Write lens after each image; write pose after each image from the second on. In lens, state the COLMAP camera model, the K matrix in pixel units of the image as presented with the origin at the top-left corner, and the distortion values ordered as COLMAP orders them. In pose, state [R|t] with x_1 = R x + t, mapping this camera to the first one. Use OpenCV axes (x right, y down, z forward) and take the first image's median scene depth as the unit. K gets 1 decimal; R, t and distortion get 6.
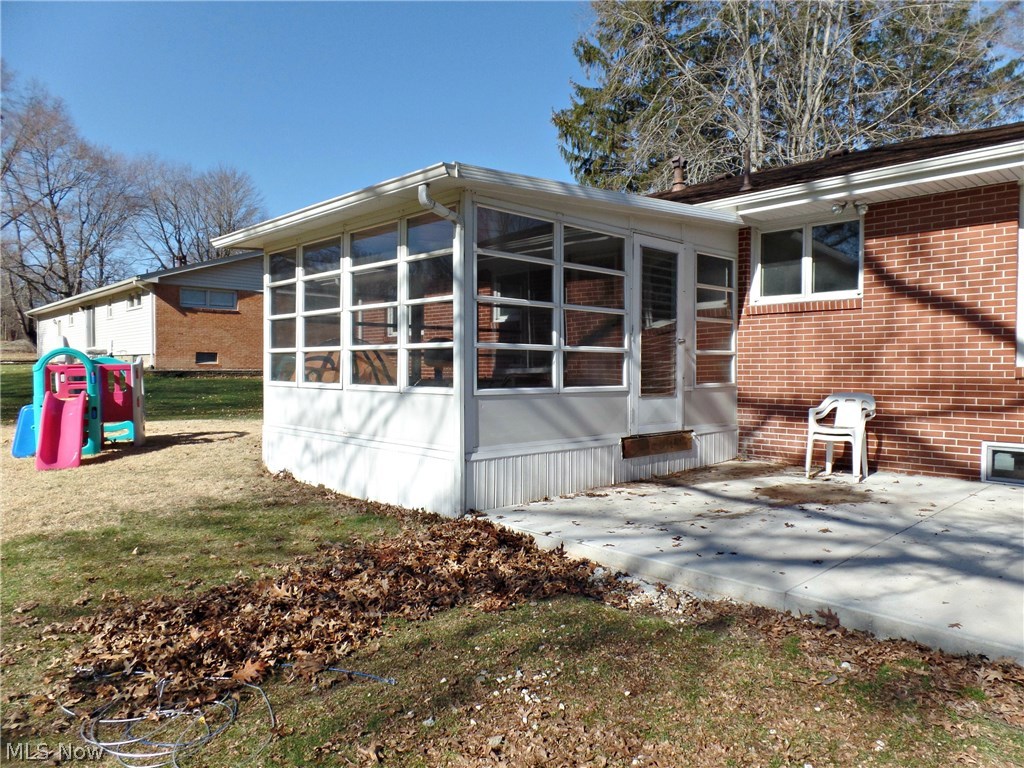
lens RADIAL K [[694.0, 0, 516.5], [0, 694.0, 382.9], [0, 0, 1]] dist [-0.013820, 0.004267]
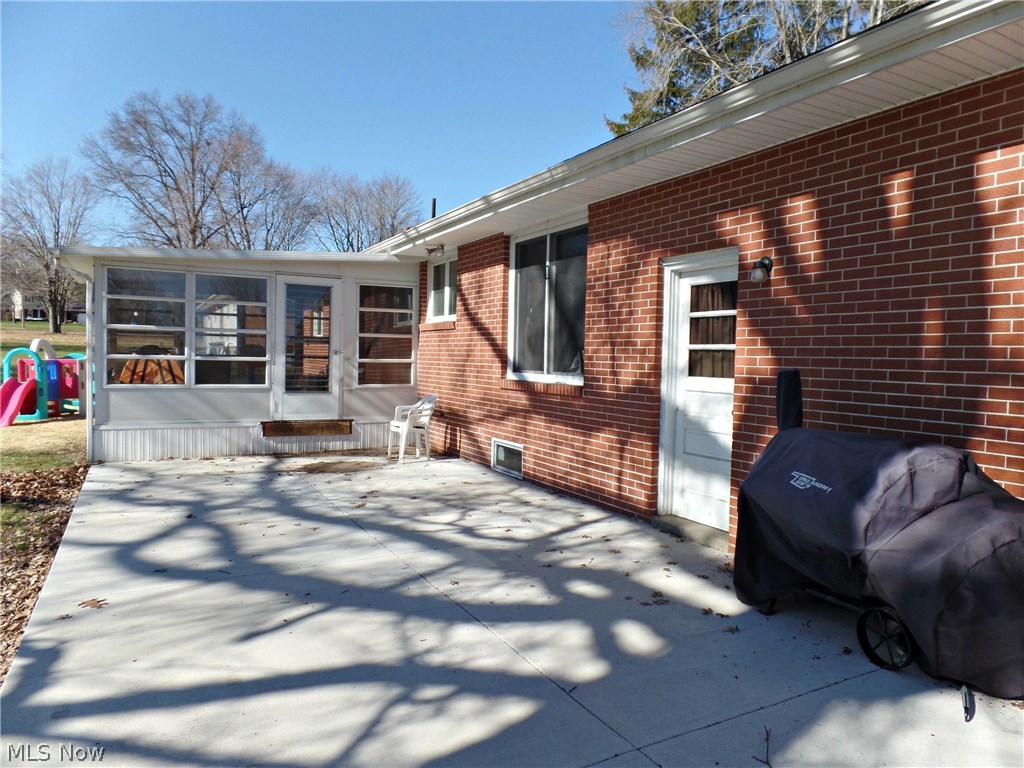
lens RADIAL K [[694.0, 0, 508.8], [0, 694.0, 379.0], [0, 0, 1]] dist [-0.013820, 0.004267]
pose [[0.961065, 0.028037, -0.274897, 0.958104], [-0.025932, 0.999600, 0.011292, -0.033862], [0.275104, -0.003724, 0.961407, -0.192780]]
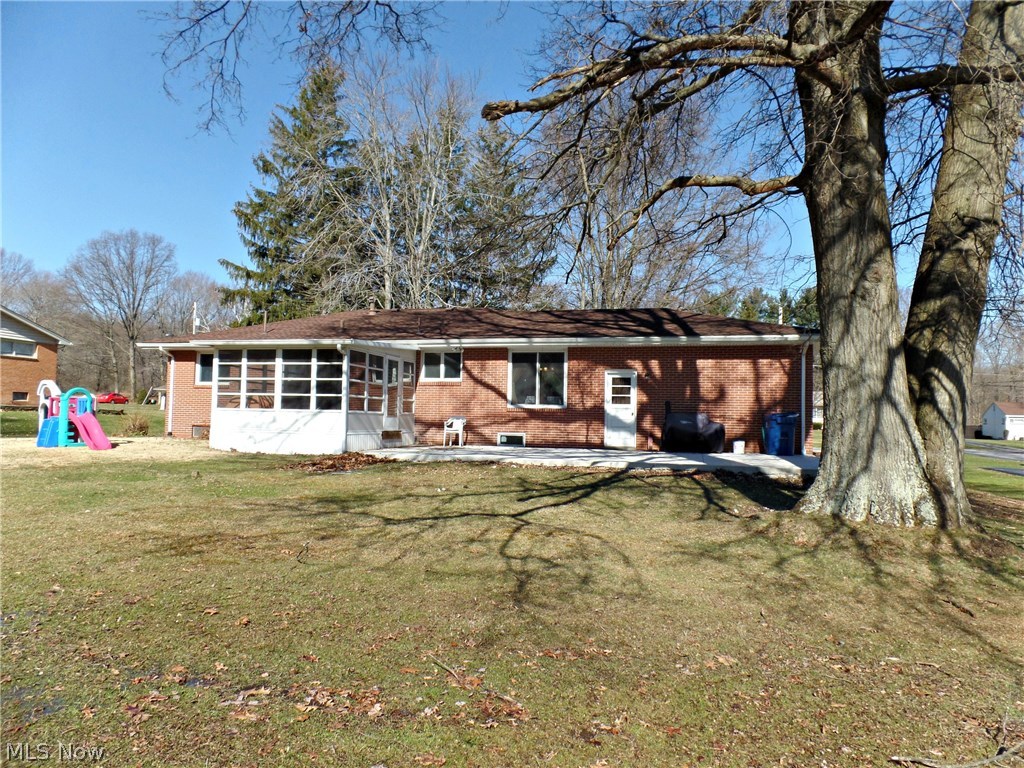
lens RADIAL K [[694.0, 0, 506.6], [0, 694.0, 386.8], [0, 0, 1]] dist [-0.013820, 0.004267]
pose [[0.851807, 0.036622, 0.522574, -0.791731], [-0.004331, 0.998012, -0.062881, 0.069676], [-0.523837, 0.051299, 0.850272, -1.440379]]
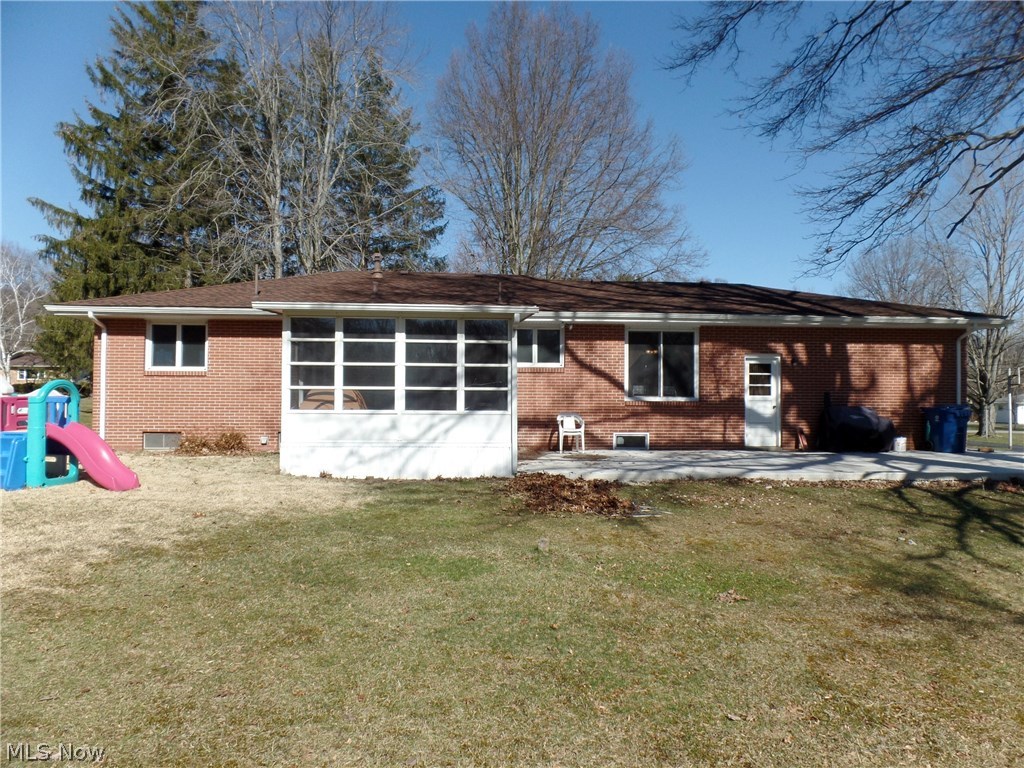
lens RADIAL K [[694.0, 0, 511.5], [0, 694.0, 385.2], [0, 0, 1]] dist [-0.013820, 0.004267]
pose [[0.638500, 0.018614, 0.769397, -1.244115], [0.014197, 0.999253, -0.035957, 0.004166], [-0.769491, 0.033881, 0.637759, -0.219839]]
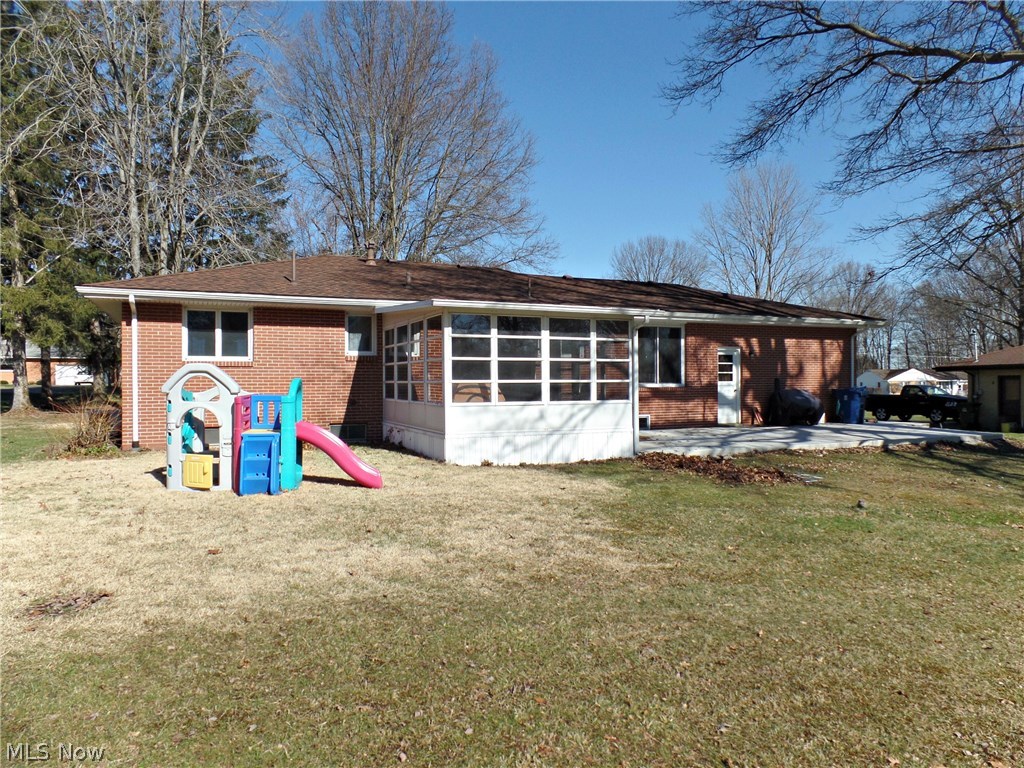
lens RADIAL K [[694.0, 0, 513.0], [0, 694.0, 381.0], [0, 0, 1]] dist [-0.013820, 0.004267]
pose [[0.339152, -0.005735, 0.940714, -1.818495], [0.026105, 0.999654, -0.003318, -0.044640], [-0.940369, 0.025683, 0.339184, 0.447812]]
